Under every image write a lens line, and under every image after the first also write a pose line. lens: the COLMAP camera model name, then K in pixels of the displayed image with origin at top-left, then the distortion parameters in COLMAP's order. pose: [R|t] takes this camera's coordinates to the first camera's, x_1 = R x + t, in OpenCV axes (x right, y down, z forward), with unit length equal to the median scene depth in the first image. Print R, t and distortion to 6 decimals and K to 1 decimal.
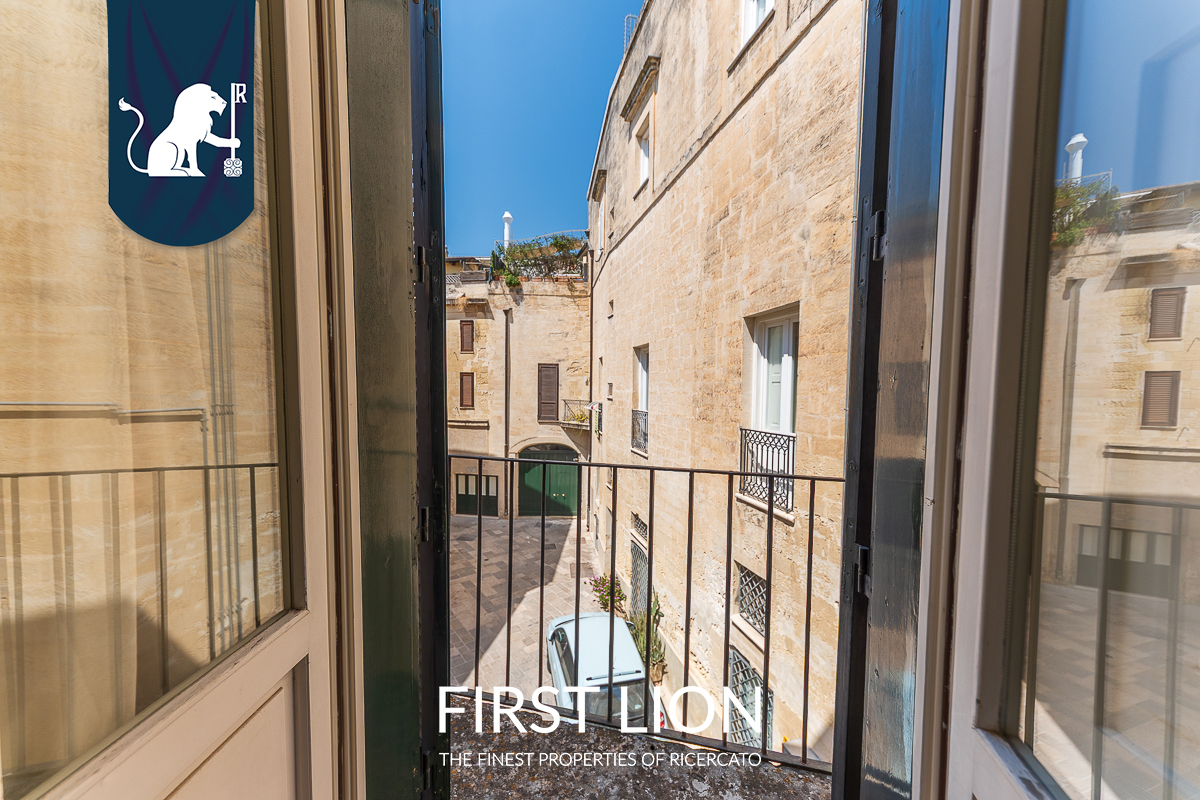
lens RADIAL K [[416.0, 0, 598.5], [0, 416.0, 408.3], [0, 0, 1]] dist [0.009257, 0.000316]
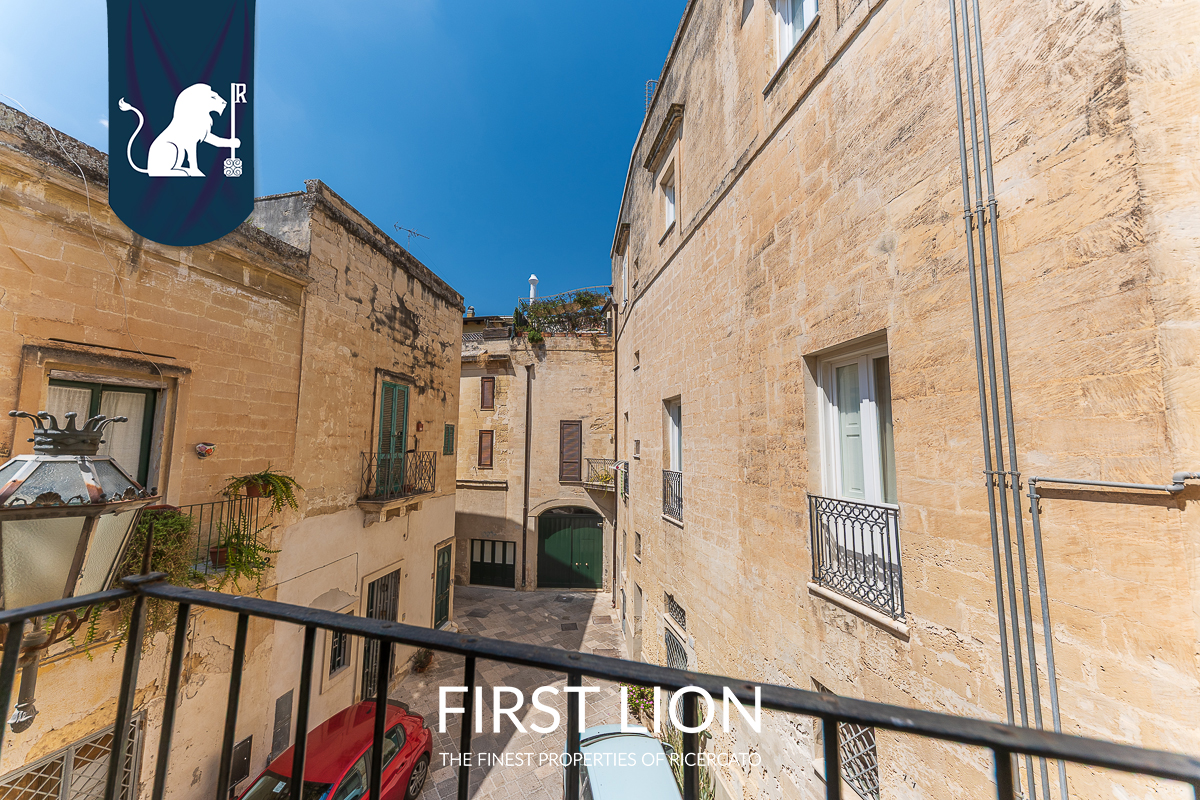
lens RADIAL K [[416.0, 0, 598.5], [0, 416.0, 408.3], [0, 0, 1]] dist [0.009257, 0.000316]
pose [[0.998162, -0.010566, -0.059676, -0.001310], [0.002113, 0.990154, -0.139969, -0.003487], [0.060567, 0.139586, 0.988356, 0.146359]]
